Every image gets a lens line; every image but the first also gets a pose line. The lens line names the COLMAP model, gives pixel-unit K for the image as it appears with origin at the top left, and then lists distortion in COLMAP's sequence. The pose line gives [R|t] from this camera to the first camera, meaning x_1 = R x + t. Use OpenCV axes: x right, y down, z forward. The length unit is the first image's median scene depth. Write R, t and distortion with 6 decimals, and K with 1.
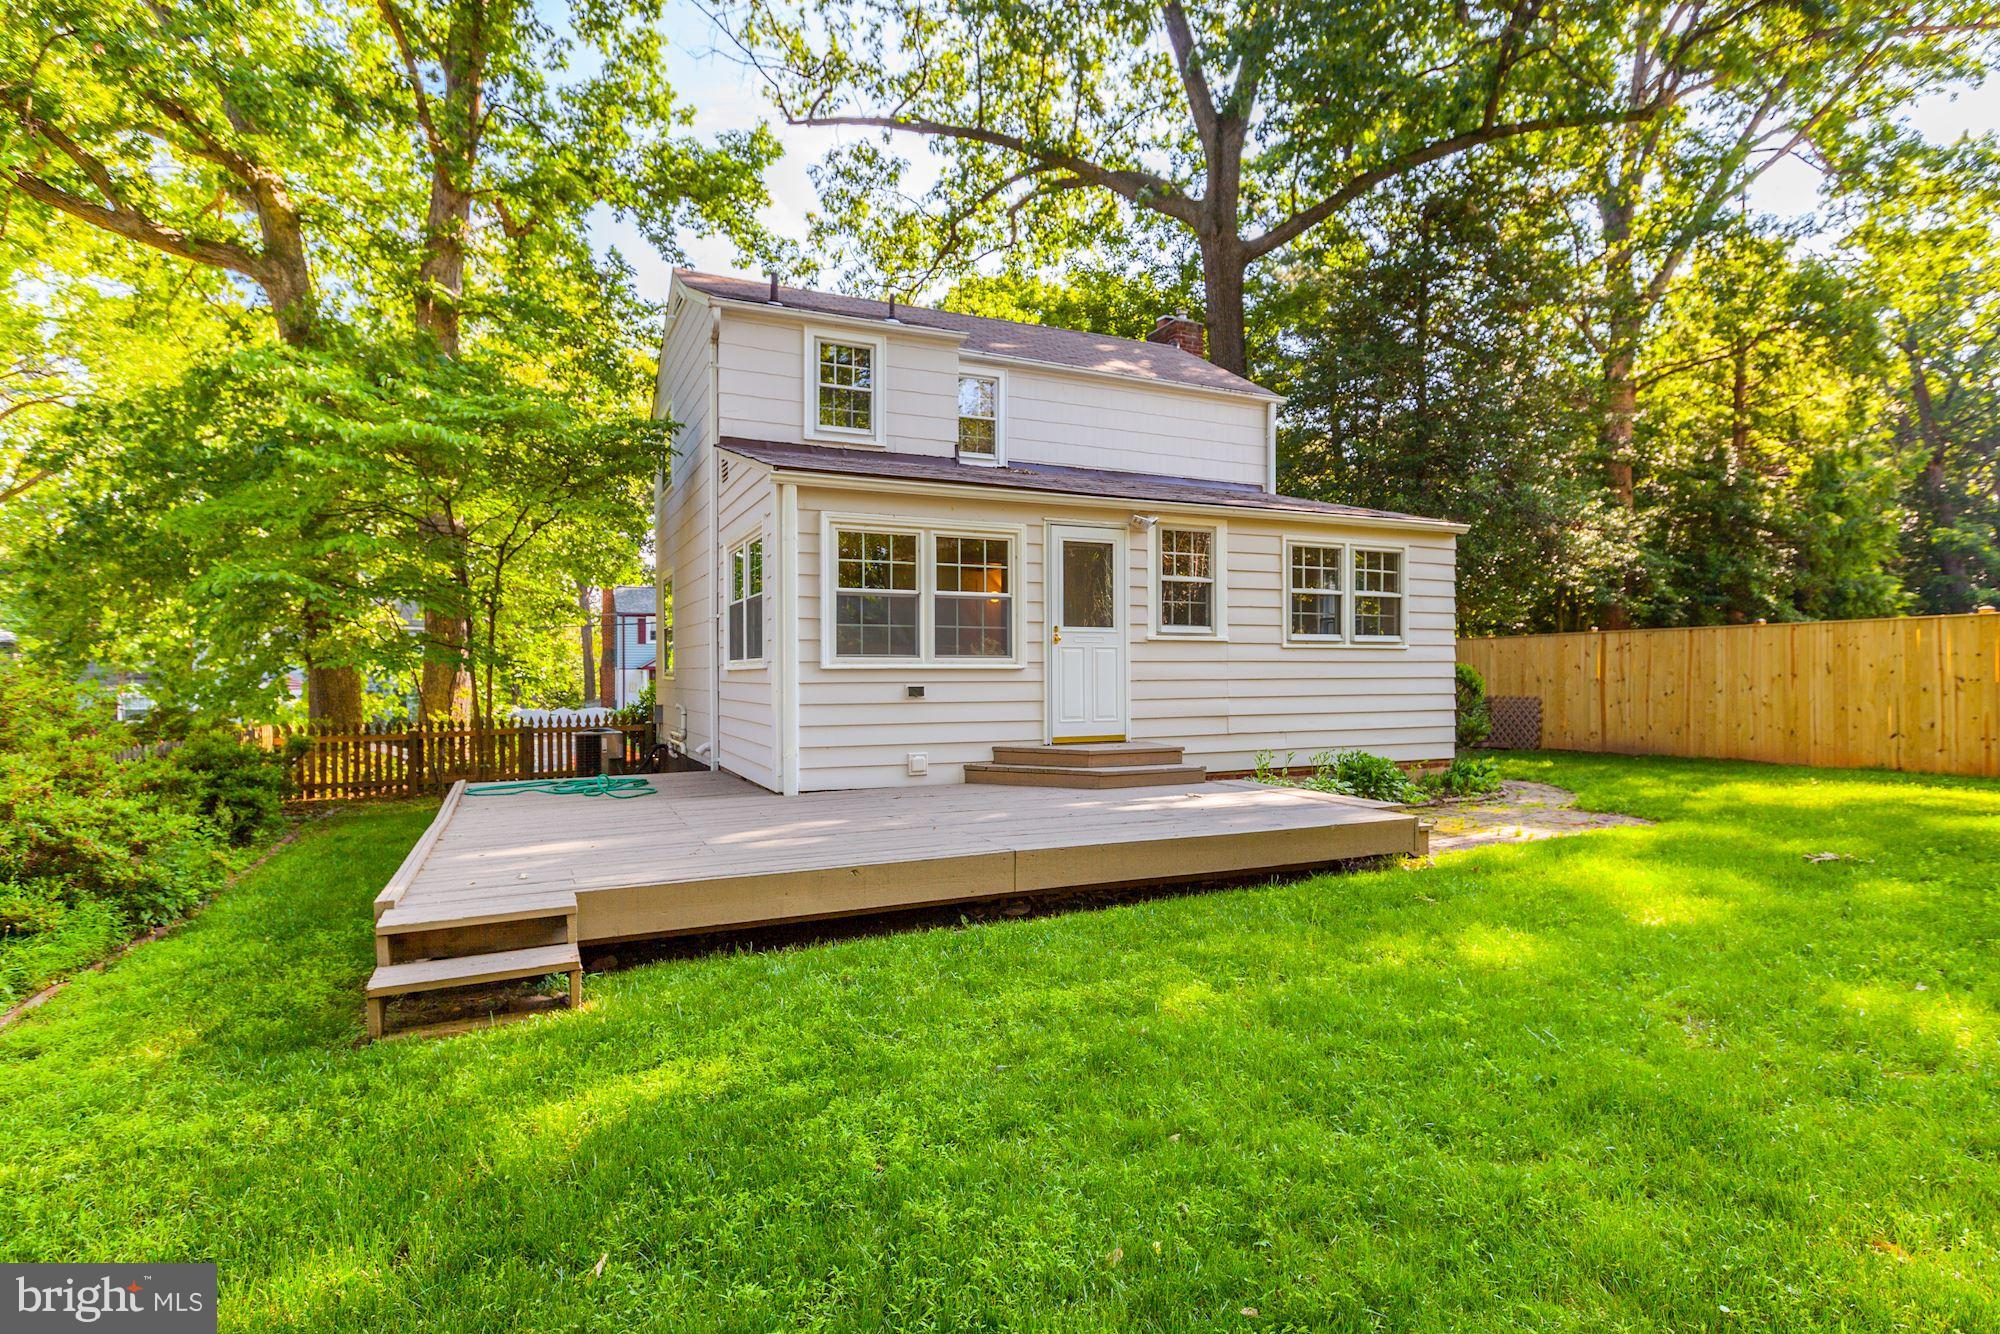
lens RADIAL K [[957.9, 0, 1000.1], [0, 957.9, 669.3], [0, 0, 1]] dist [-0.005989, 0.001348]
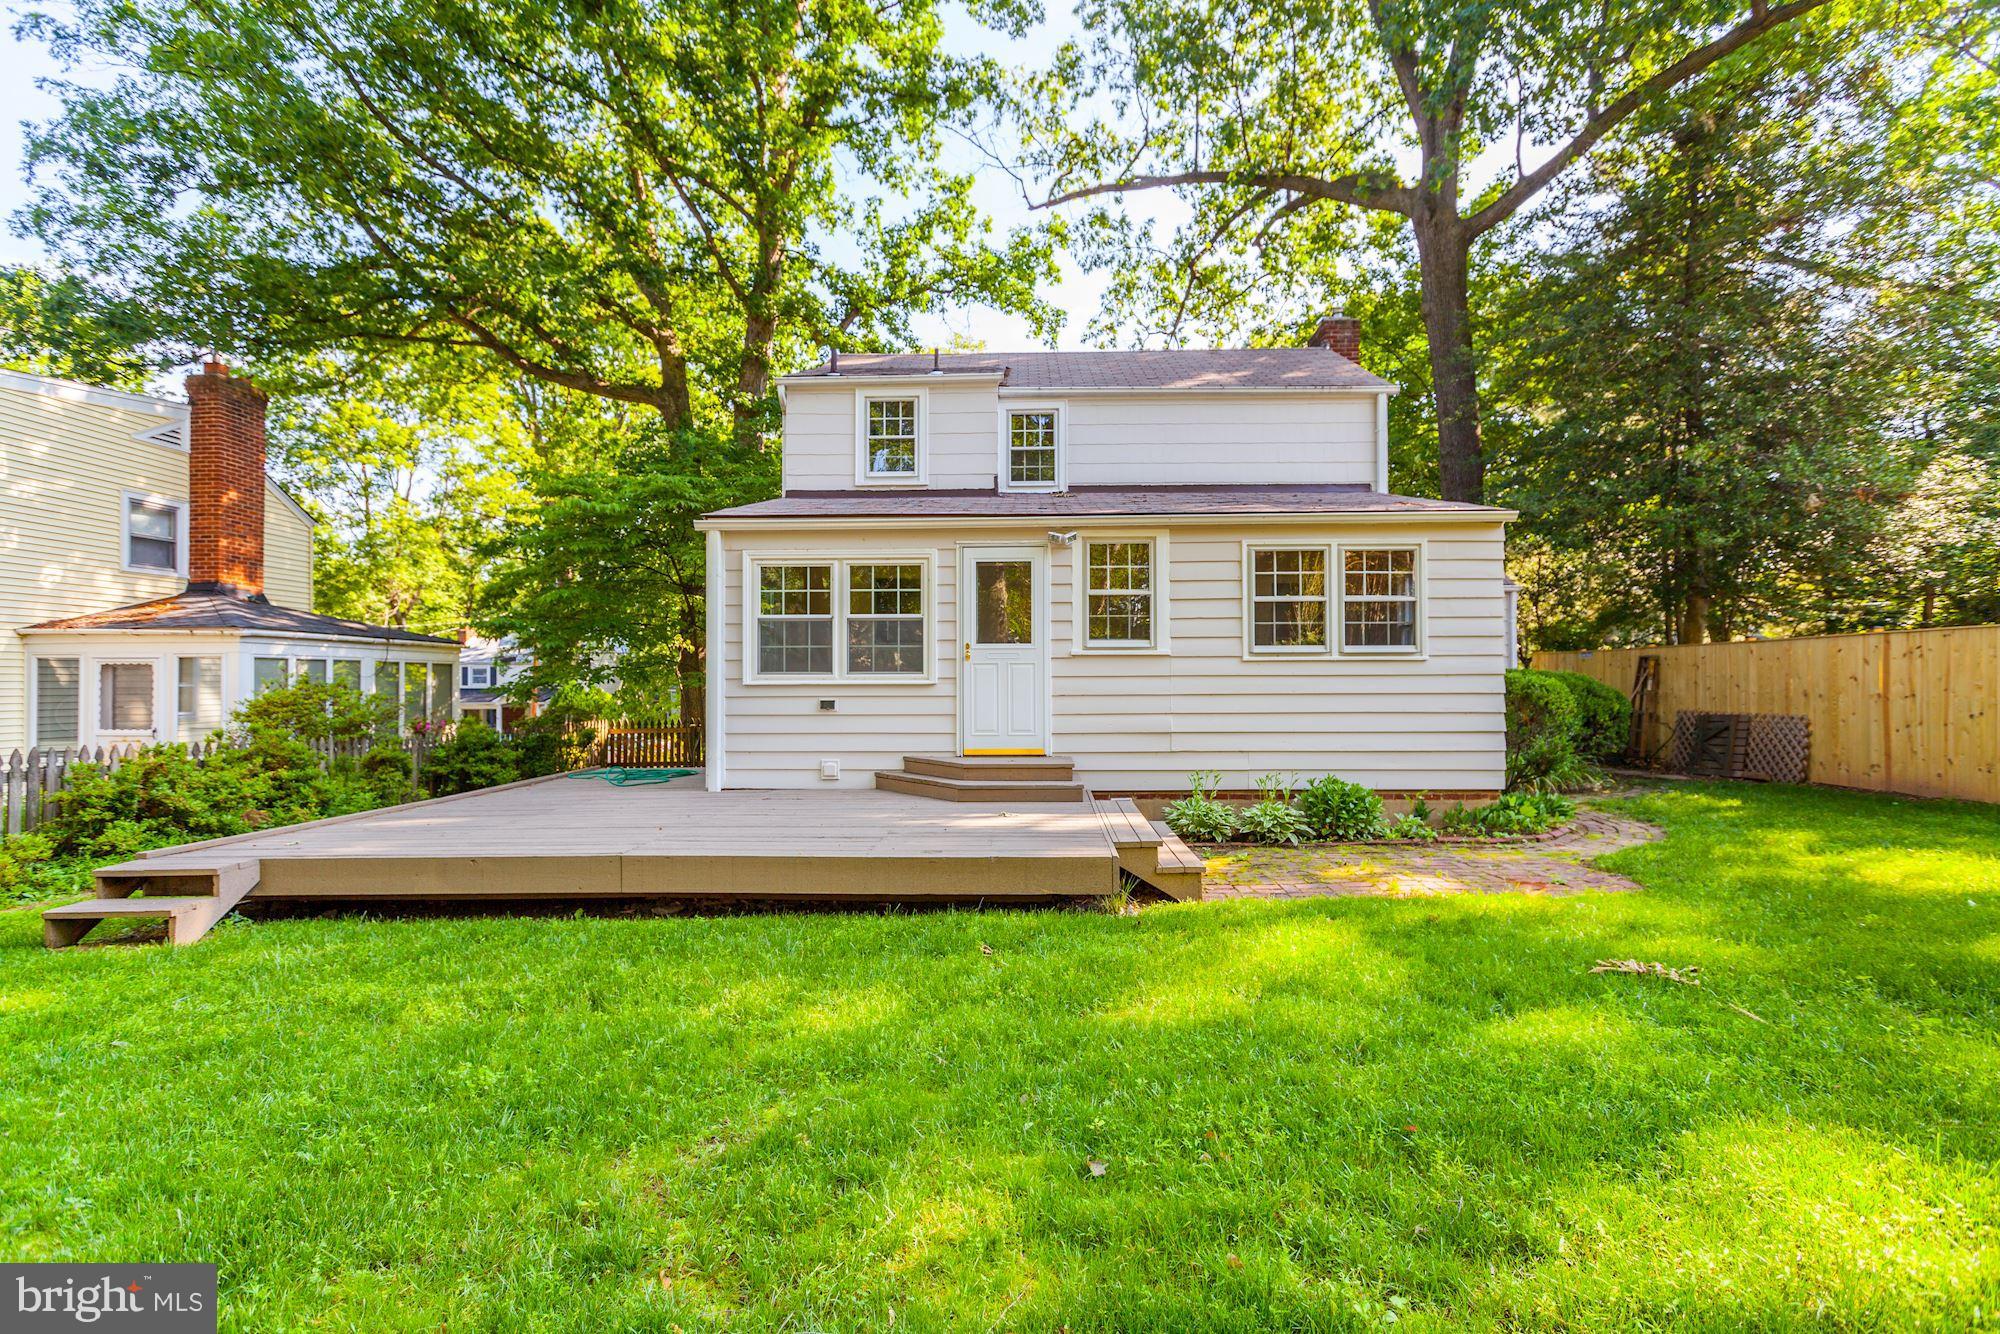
lens RADIAL K [[843.5, 0, 999.5], [0, 843.5, 670.6], [0, 0, 1]] dist [-0.002897, -0.000040]
pose [[0.908683, -0.006408, -0.417438, 0.450730], [0.002513, 0.999948, -0.009879, -0.006076], [0.417480, 0.007928, 0.908652, 0.167469]]
